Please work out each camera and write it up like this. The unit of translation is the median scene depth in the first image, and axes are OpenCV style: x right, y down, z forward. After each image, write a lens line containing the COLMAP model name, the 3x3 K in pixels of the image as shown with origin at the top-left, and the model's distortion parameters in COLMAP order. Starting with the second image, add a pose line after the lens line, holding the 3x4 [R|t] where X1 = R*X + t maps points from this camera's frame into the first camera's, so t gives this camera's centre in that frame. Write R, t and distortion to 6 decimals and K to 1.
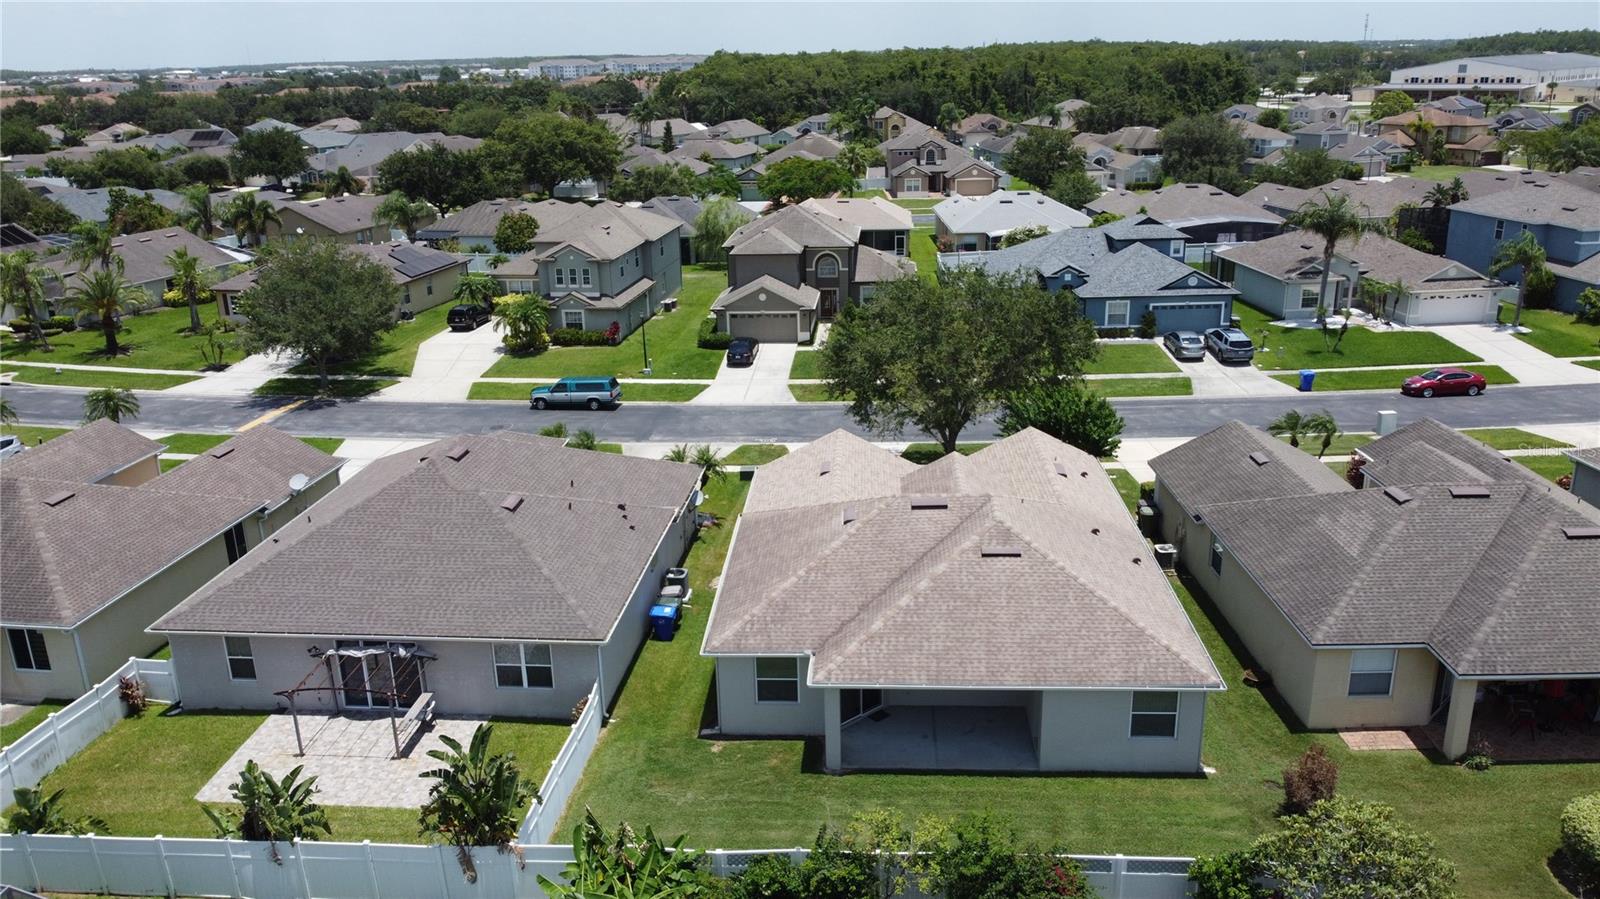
lens RADIAL K [[1208.2, 0, 799.6], [0, 1208.2, 446.2], [0, 0, 1]] dist [0.002906, -0.010827]
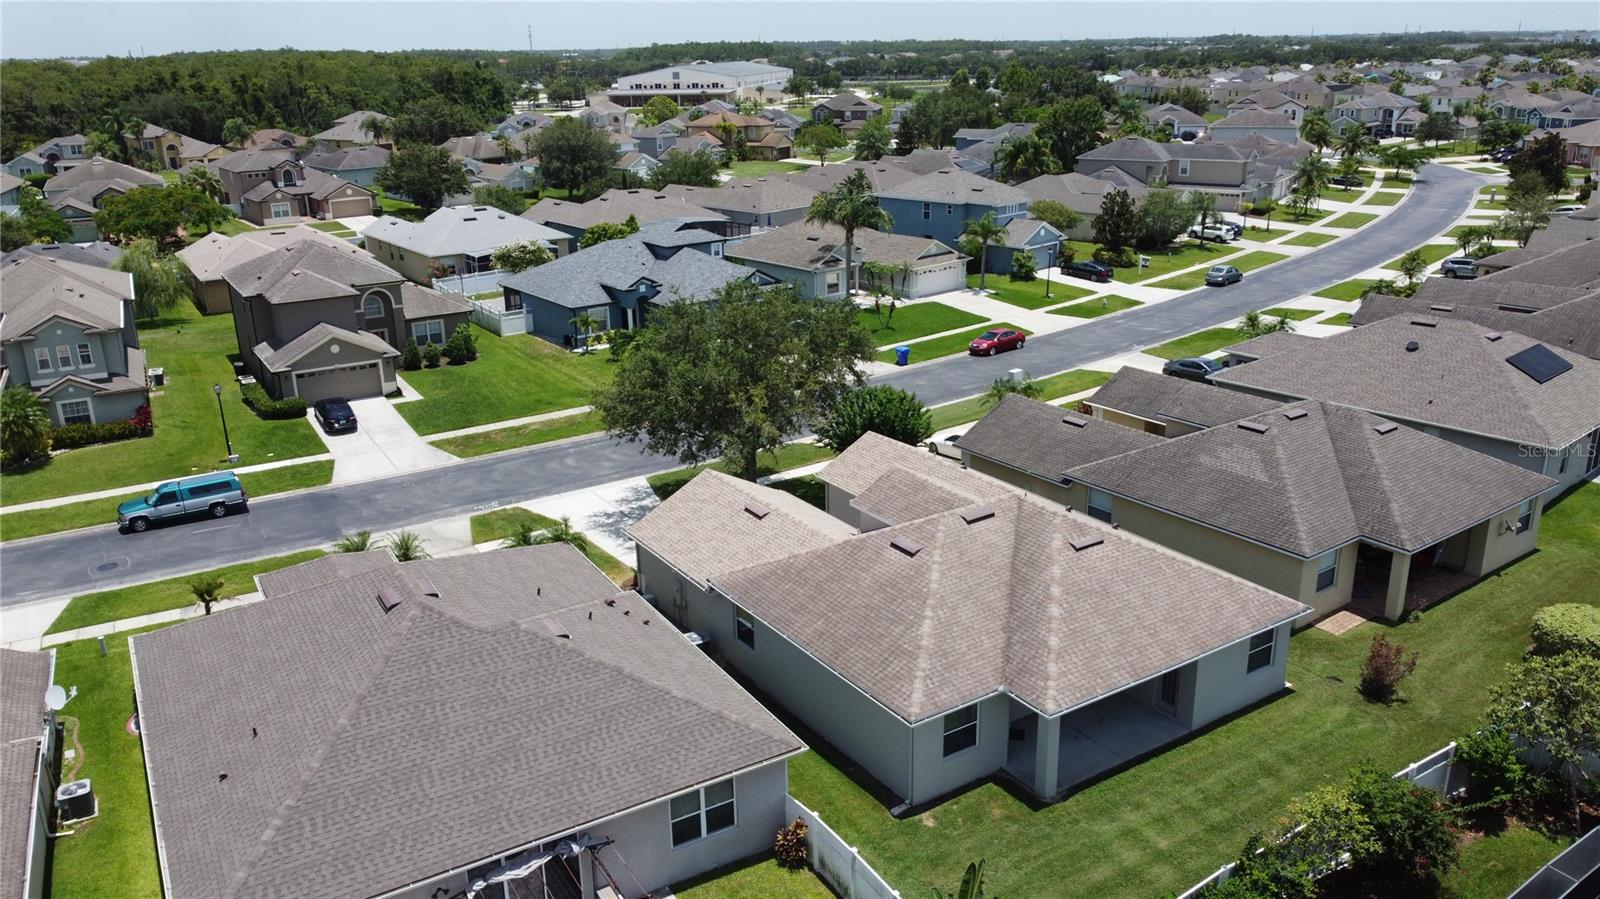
lens RADIAL K [[1208.2, 0, 794.2], [0, 1208.2, 454.4], [0, 0, 1]] dist [0.002906, -0.010827]
pose [[0.806624, -0.182628, 0.562144, -0.257363], [0.183122, 0.981488, 0.056101, -0.038769], [-0.561983, 0.057689, 0.825135, 0.120691]]
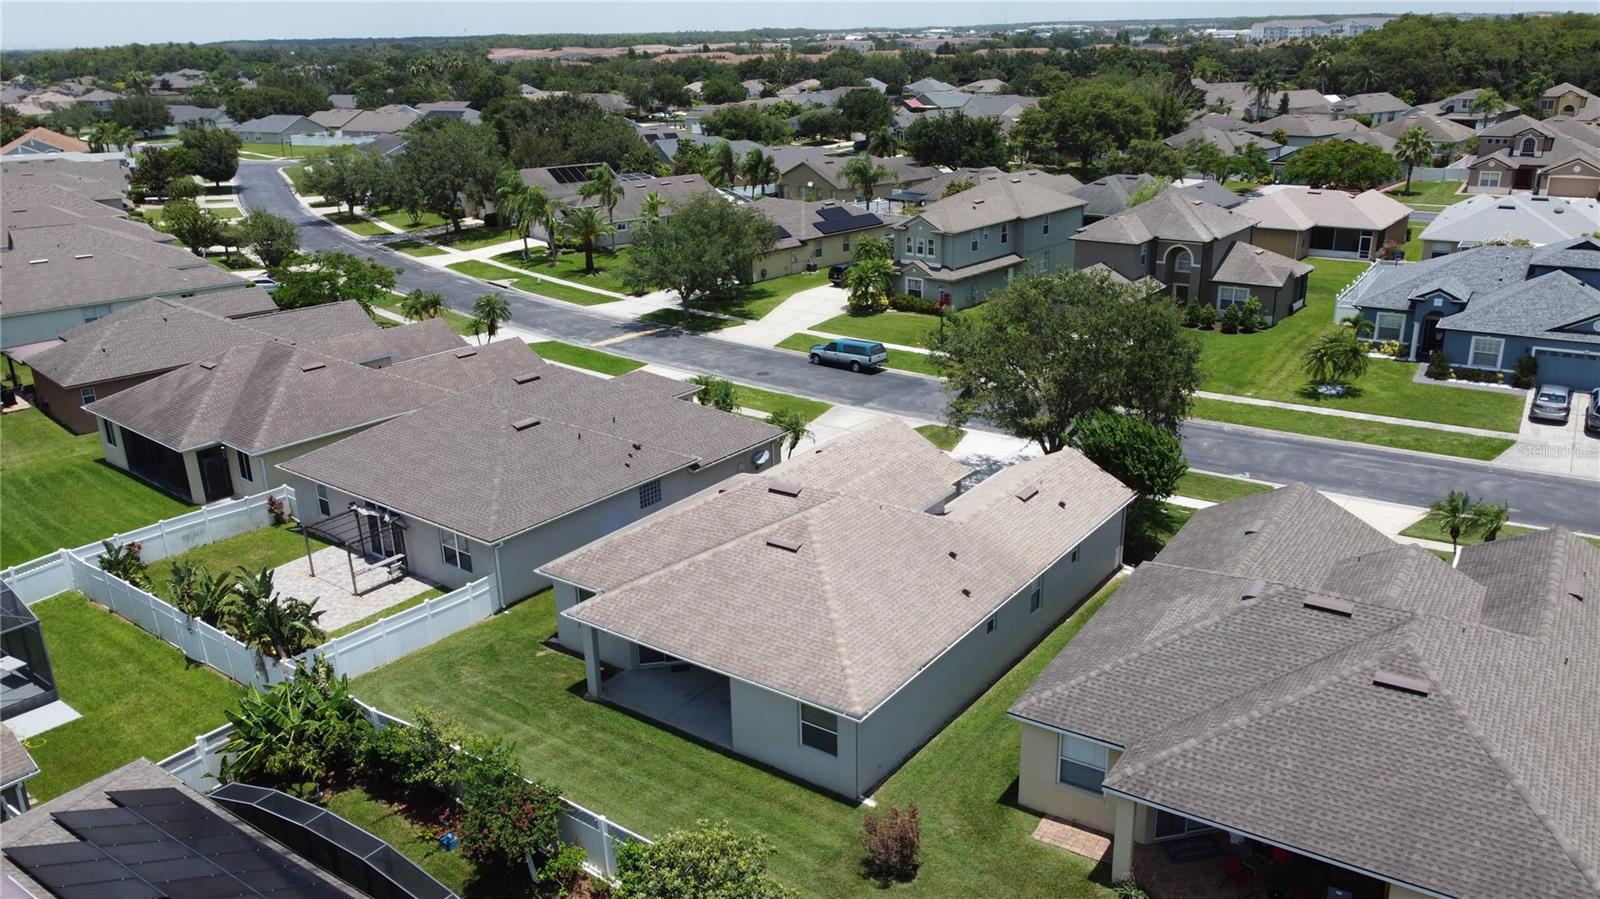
lens RADIAL K [[1208.2, 0, 802.4], [0, 1208.2, 453.3], [0, 0, 1]] dist [0.002906, -0.010827]
pose [[0.841295, 0.181519, -0.509189, 0.295326], [-0.163213, 0.983272, 0.080859, -0.032049], [0.515349, 0.015080, 0.856848, 0.052136]]
